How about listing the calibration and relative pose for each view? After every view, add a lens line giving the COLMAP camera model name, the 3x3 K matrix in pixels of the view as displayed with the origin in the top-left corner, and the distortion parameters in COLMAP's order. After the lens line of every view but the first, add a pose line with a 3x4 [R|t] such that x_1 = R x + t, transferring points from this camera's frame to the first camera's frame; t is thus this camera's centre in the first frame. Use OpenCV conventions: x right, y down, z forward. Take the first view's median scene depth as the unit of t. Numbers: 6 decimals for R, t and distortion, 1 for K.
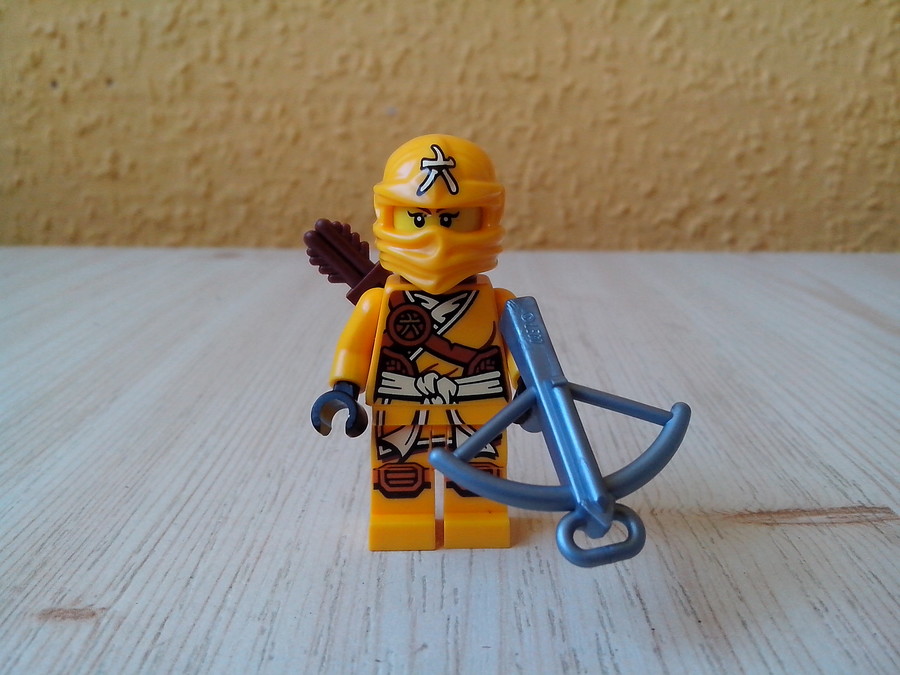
lens RADIAL K [[883.0, 0, 450.9], [0, 883.0, 318.8], [0, 0, 1]] dist [0.072866, -0.256766]
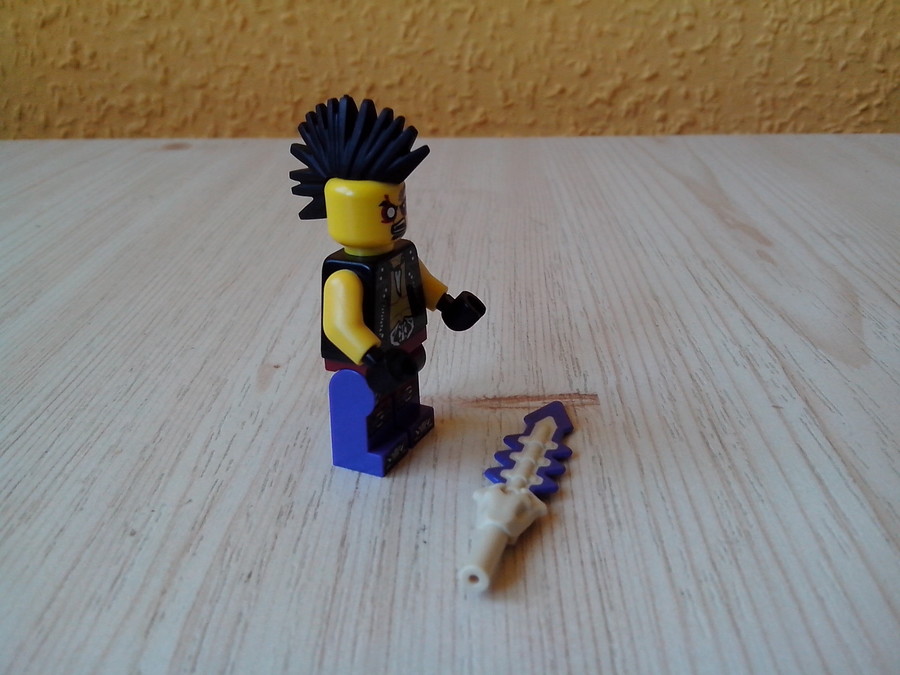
lens RADIAL K [[871.8, 0, 451.2], [0, 871.8, 333.1], [0, 0, 1]] dist [0.057845, -0.177516]
pose [[0.999535, -0.008598, -0.029265, 0.097119], [0.013862, 0.982690, 0.184736, -0.034202], [0.027170, -0.185056, 0.982352, -0.073472]]
